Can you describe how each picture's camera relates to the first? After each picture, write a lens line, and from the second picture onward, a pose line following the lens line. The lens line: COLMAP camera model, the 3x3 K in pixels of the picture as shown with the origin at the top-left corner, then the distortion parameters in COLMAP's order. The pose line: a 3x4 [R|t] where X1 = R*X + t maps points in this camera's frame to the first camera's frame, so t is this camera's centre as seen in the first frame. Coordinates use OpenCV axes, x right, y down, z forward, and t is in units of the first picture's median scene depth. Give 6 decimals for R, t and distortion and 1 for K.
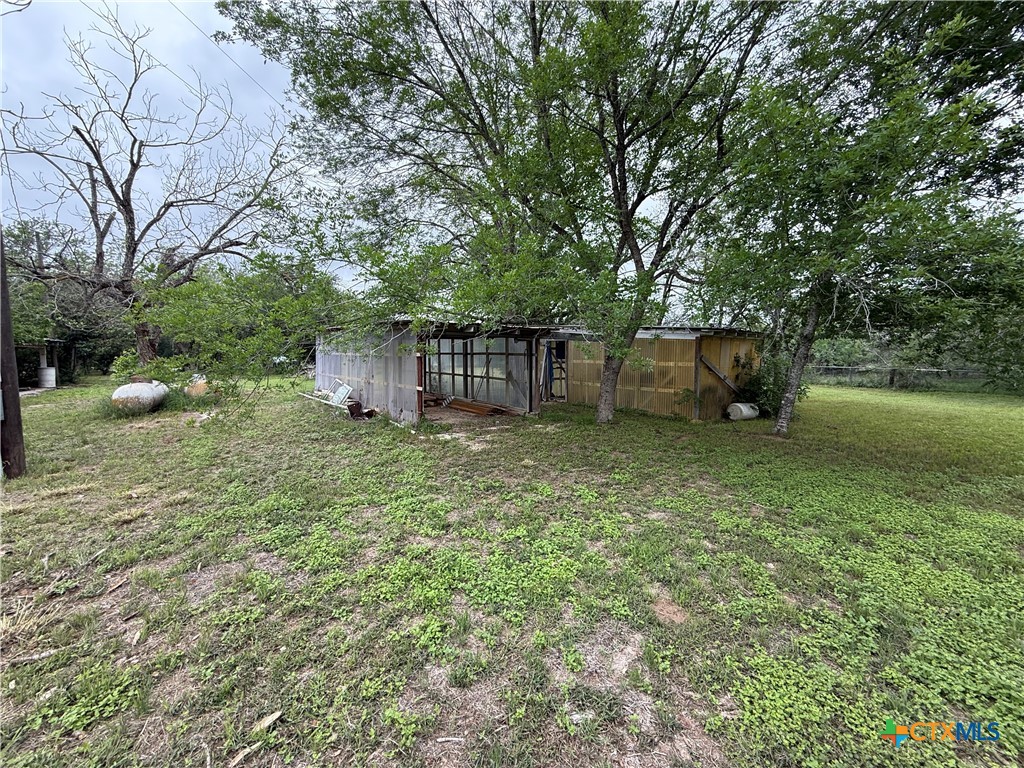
lens RADIAL K [[409.9, 0, 513.6], [0, 409.9, 381.7], [0, 0, 1]] dist [-0.001728, -0.000176]
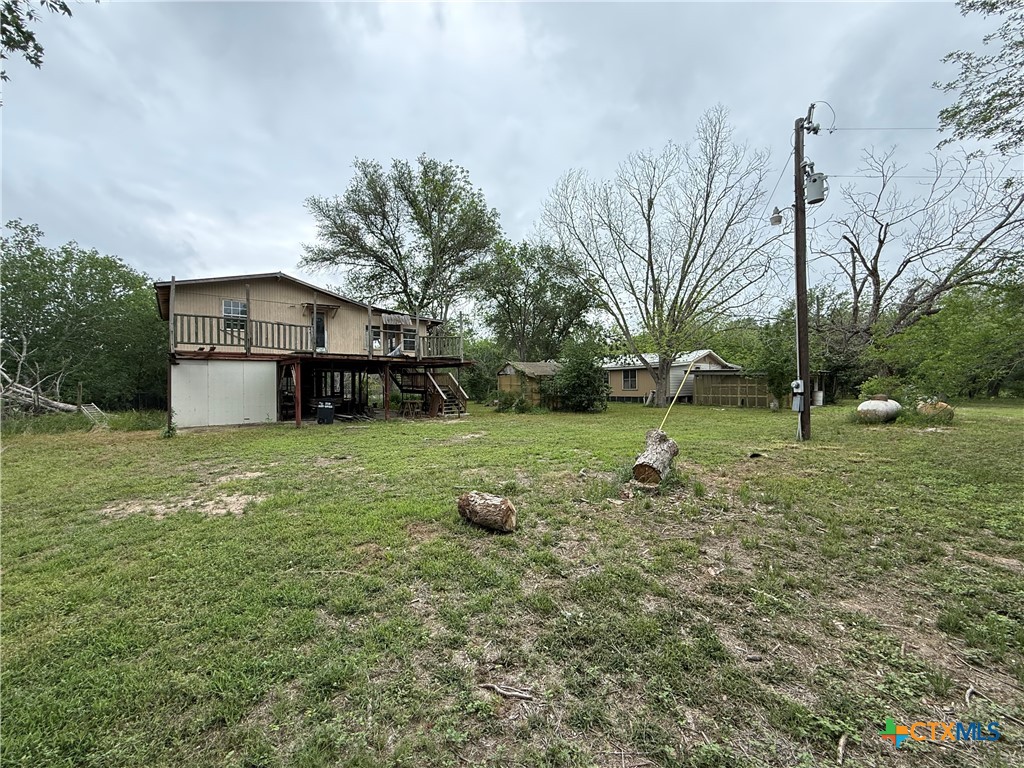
lens RADIAL K [[409.9, 0, 513.6], [0, 409.9, 381.5], [0, 0, 1]] dist [-0.001728, -0.000176]
pose [[0.084460, -0.005956, -0.996409, 0.300367], [-0.064416, 0.997858, -0.011425, 0.030031], [0.994343, 0.065149, 0.083895, -0.280326]]
